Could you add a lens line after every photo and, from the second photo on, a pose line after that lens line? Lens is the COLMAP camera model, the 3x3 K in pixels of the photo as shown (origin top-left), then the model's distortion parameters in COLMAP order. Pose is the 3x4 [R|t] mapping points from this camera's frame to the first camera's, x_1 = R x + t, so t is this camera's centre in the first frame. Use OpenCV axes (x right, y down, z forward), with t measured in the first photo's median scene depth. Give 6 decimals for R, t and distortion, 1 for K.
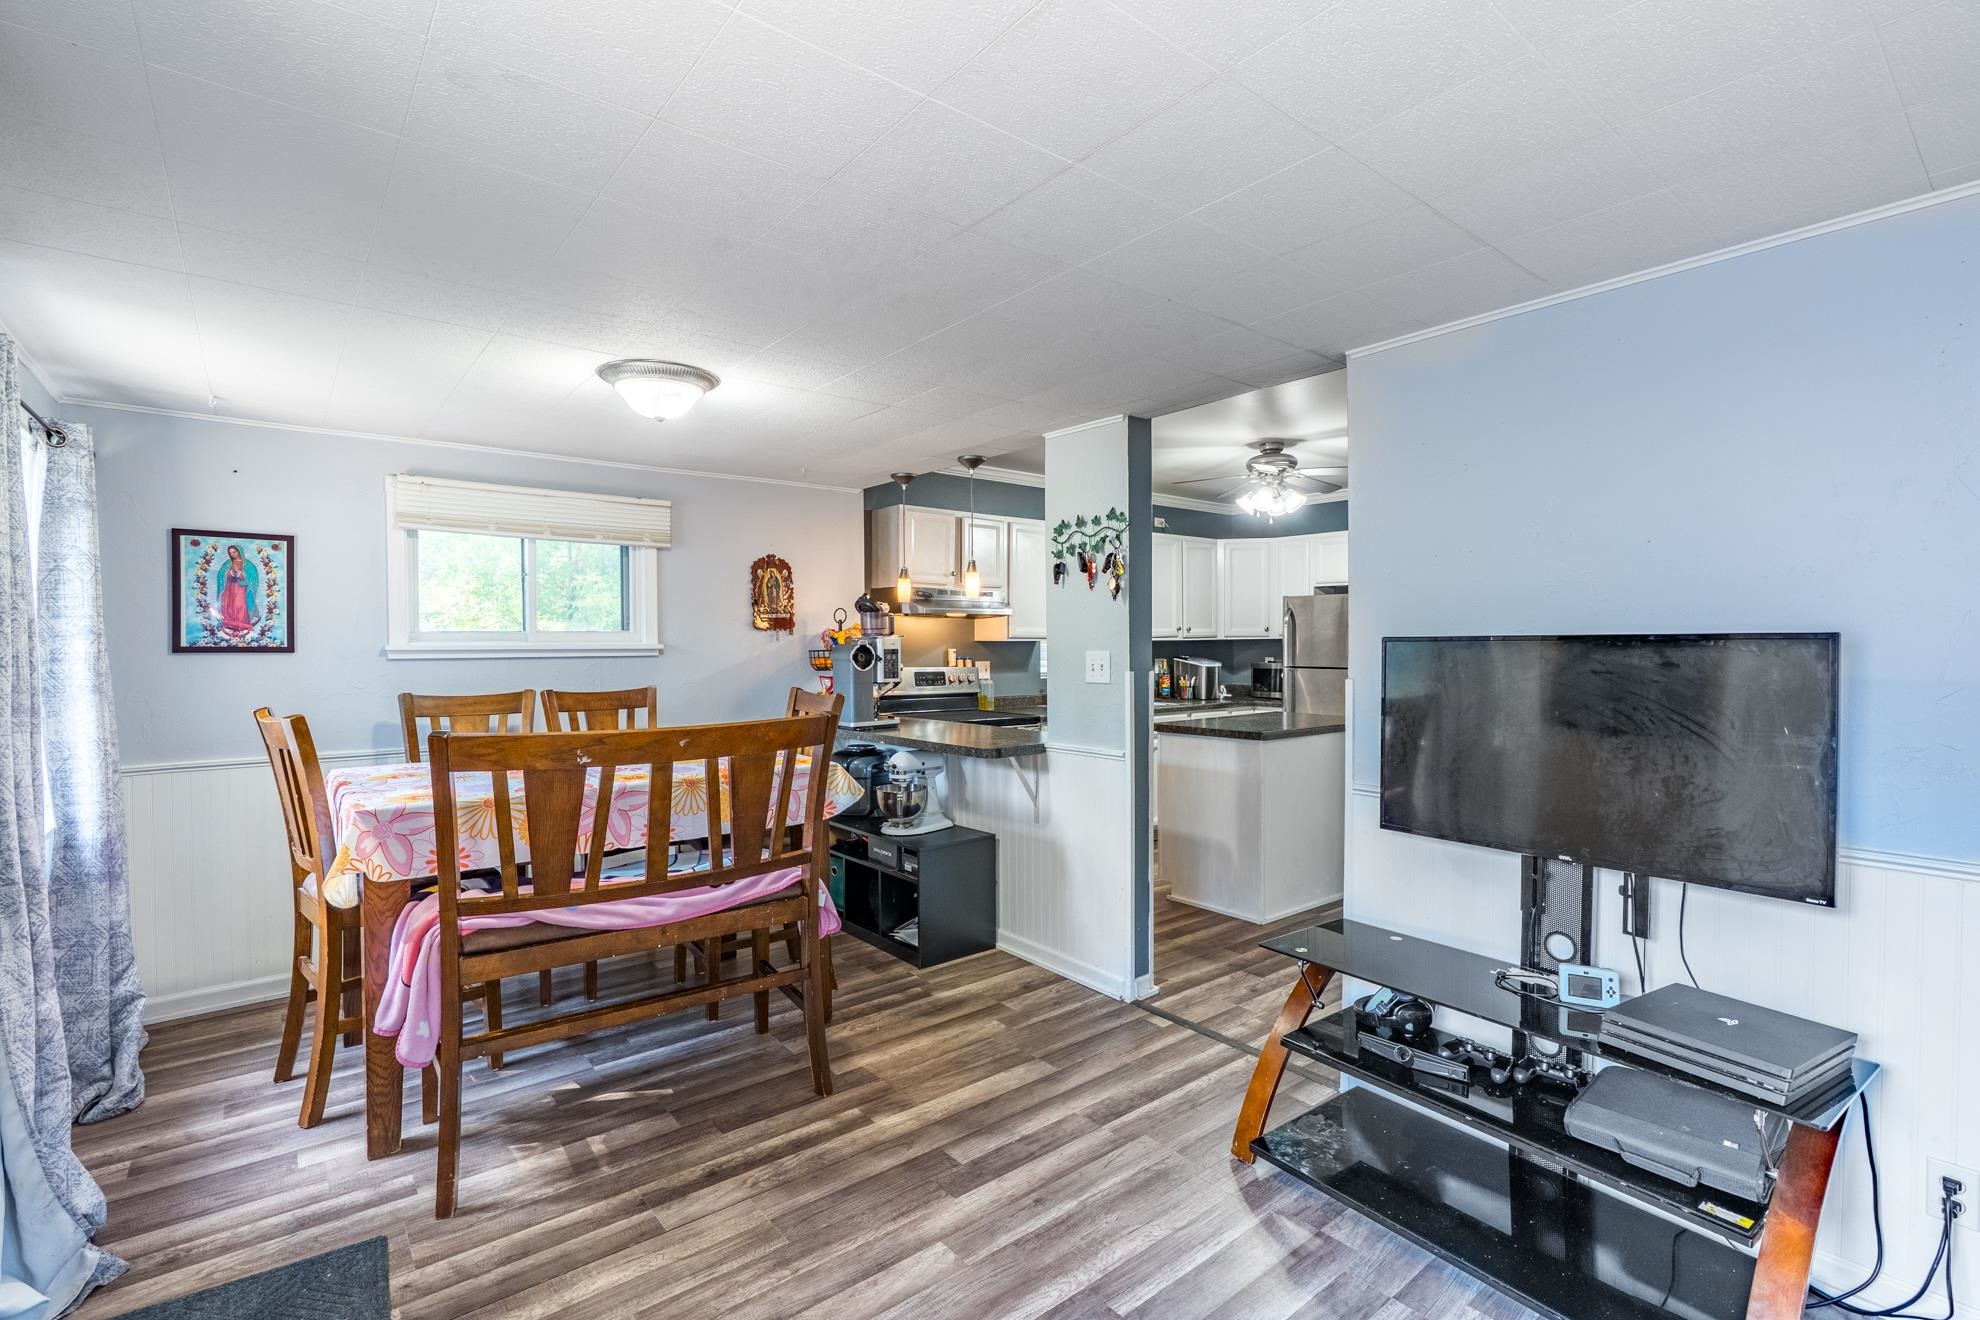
lens RADIAL K [[887.3, 0, 954.7], [0, 887.3, 659.7], [0, 0, 1]] dist [-0.000818, -0.000007]
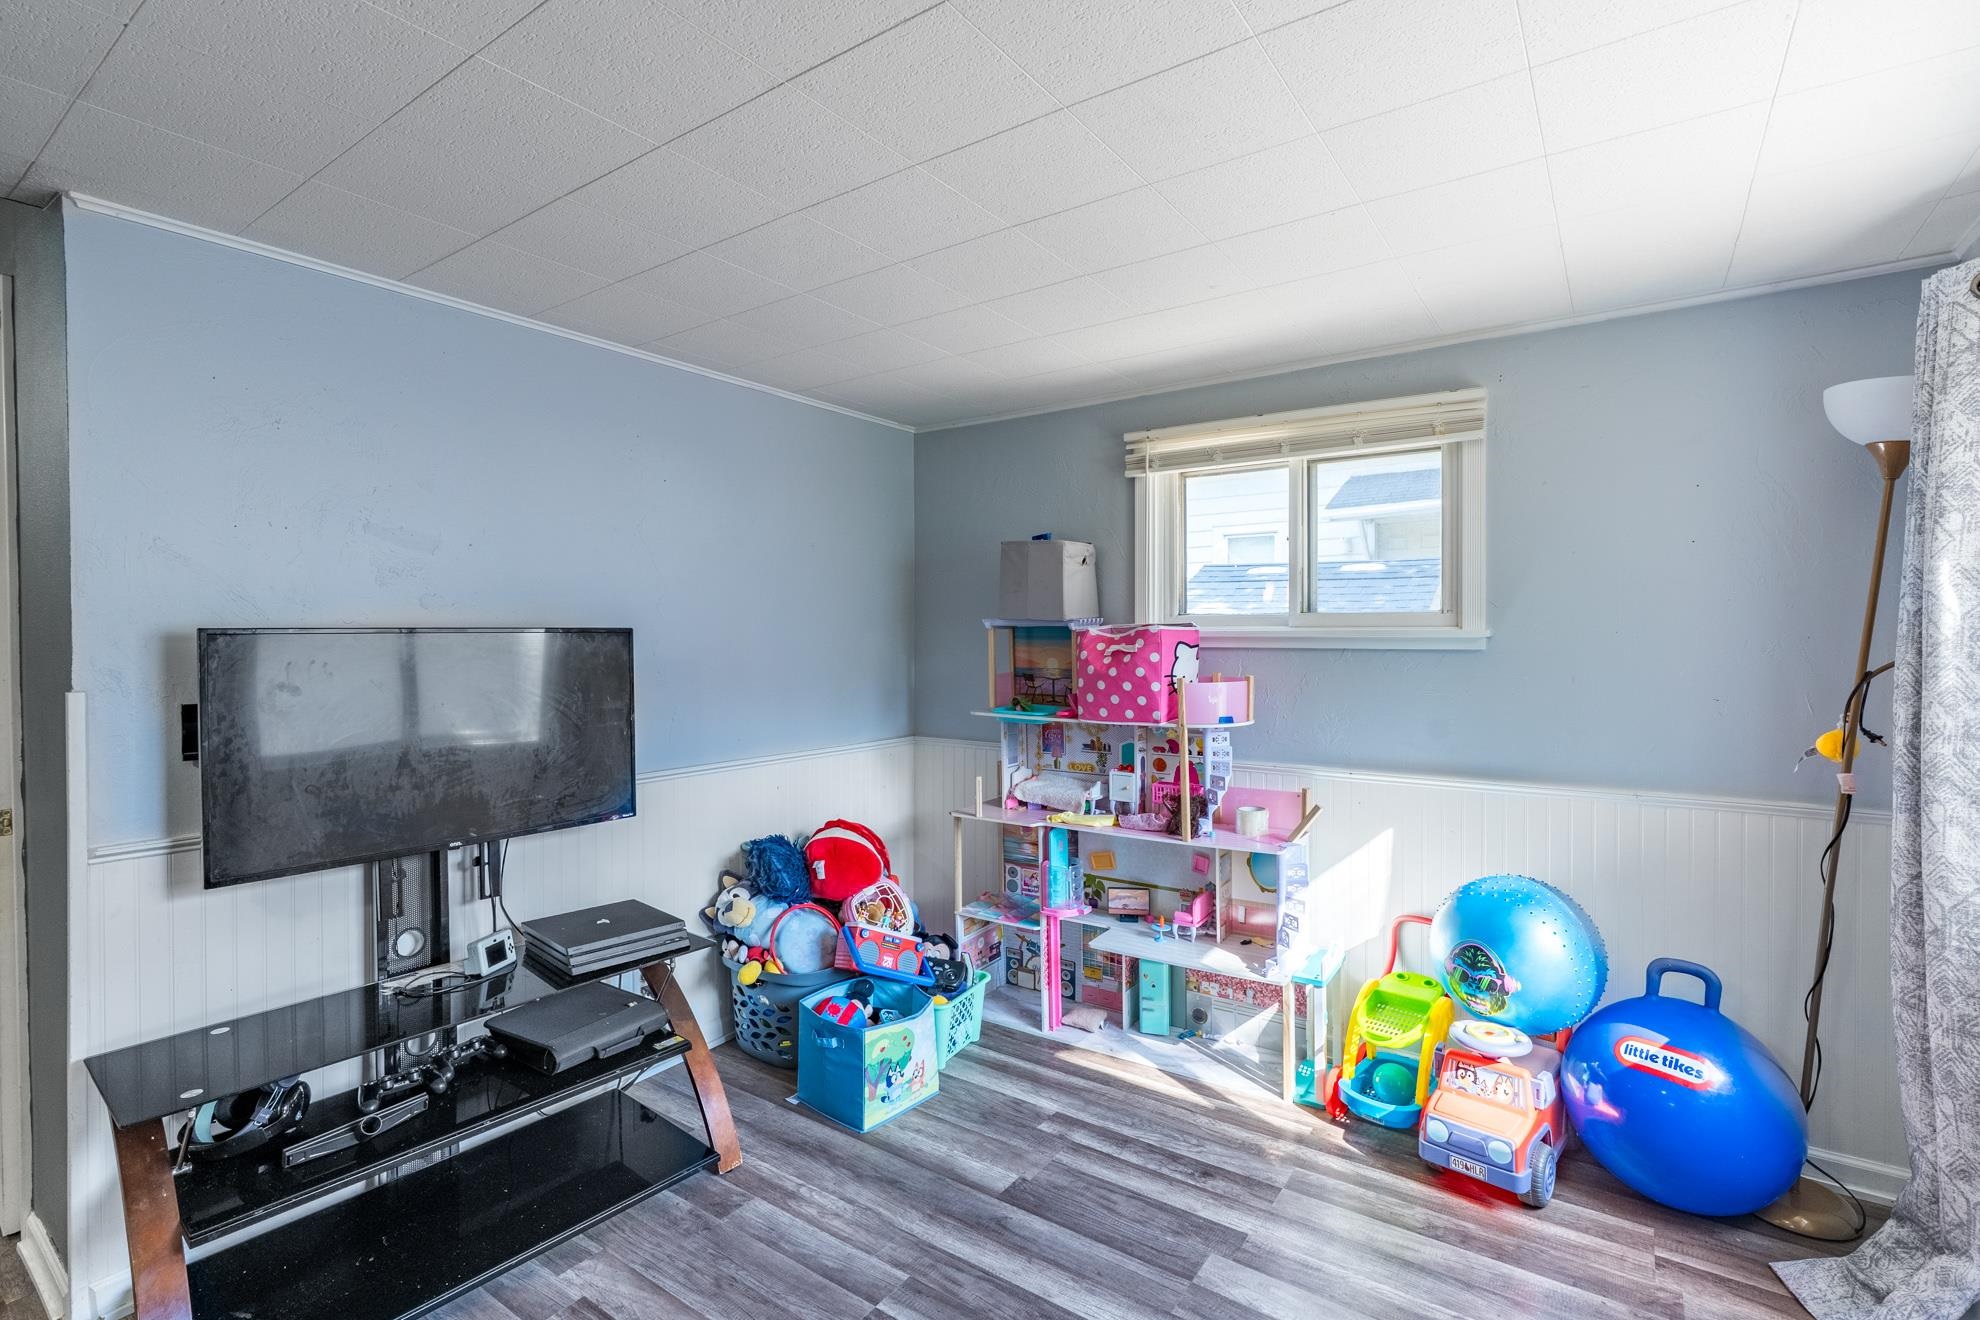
lens RADIAL K [[912.6, 0, 985.2], [0, 912.6, 669.5], [0, 0, 1]] dist [-0.004623, 0.000150]
pose [[-0.309584, -0.026686, 0.950498, -0.574265], [0.018575, 0.999246, 0.034105, -0.003105], [-0.950691, 0.028214, -0.308855, 0.853531]]
